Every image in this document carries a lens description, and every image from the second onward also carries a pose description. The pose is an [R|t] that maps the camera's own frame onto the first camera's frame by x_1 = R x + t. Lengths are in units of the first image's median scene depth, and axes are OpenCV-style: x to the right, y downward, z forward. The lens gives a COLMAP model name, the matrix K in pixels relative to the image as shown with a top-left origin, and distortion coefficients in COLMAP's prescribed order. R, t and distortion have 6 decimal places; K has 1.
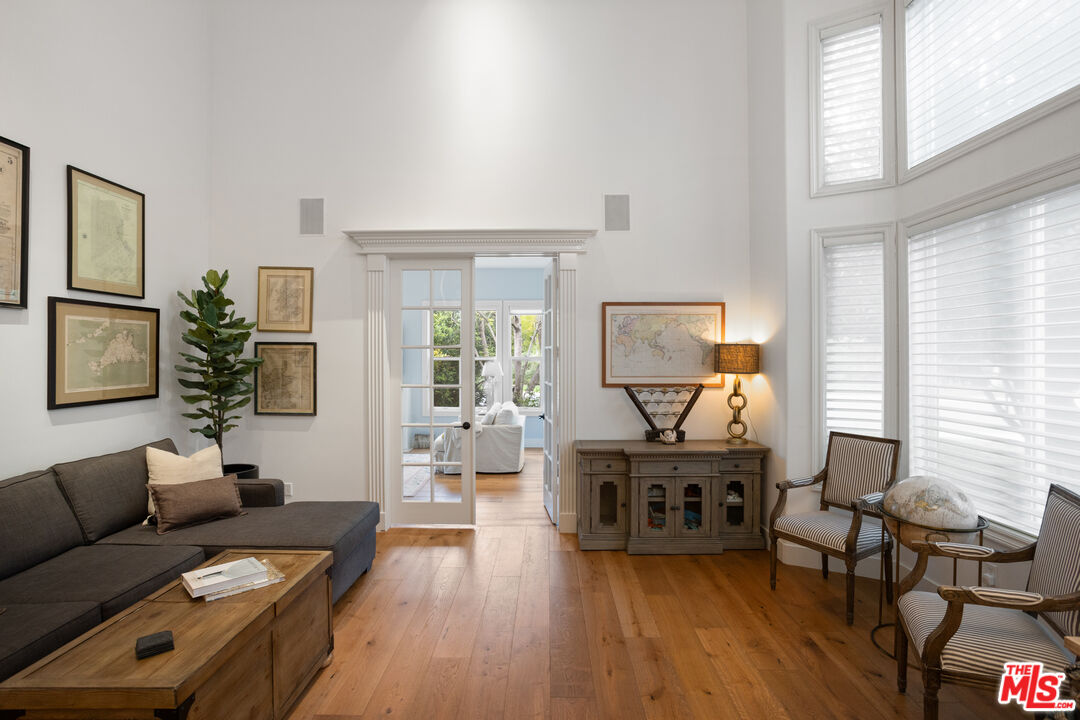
lens RADIAL K [[545.6, 0, 540.2], [0, 545.6, 356.2], [0, 0, 1]] dist [-0.027910, 0.019513]
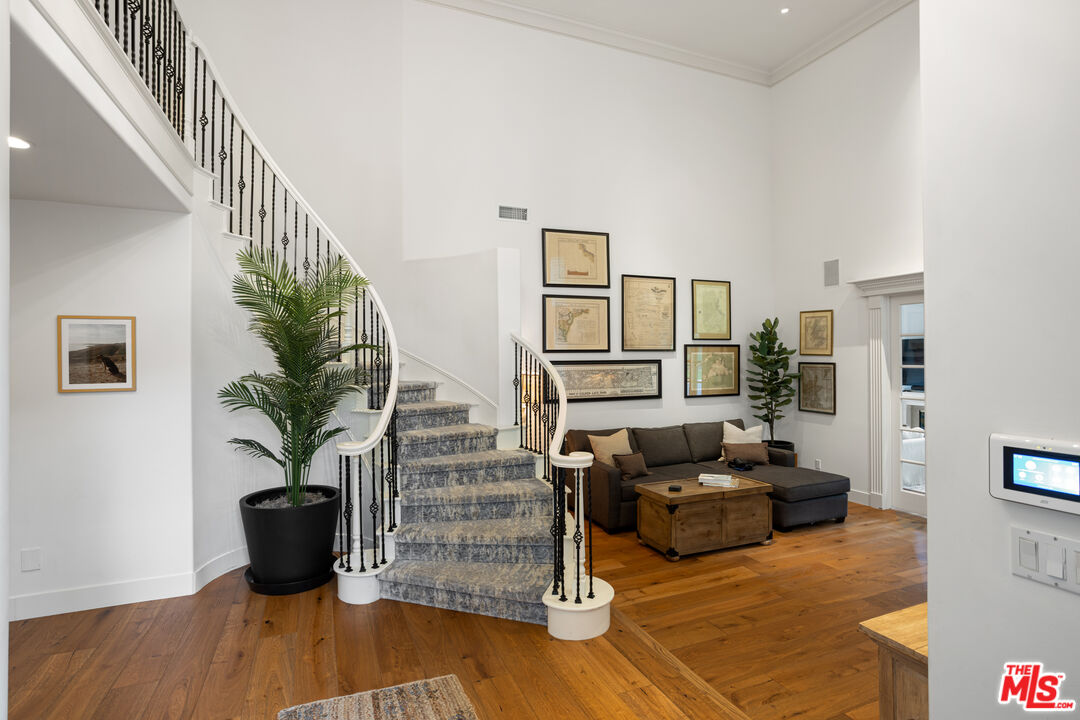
lens RADIAL K [[545.6, 0, 540.7], [0, 545.6, 356.0], [0, 0, 1]] dist [-0.027910, 0.019513]
pose [[0.406383, -0.001076, -0.913702, 0.623559], [0.004223, 0.999991, 0.000701, -0.053023], [0.913693, -0.004144, 0.406384, -0.292425]]
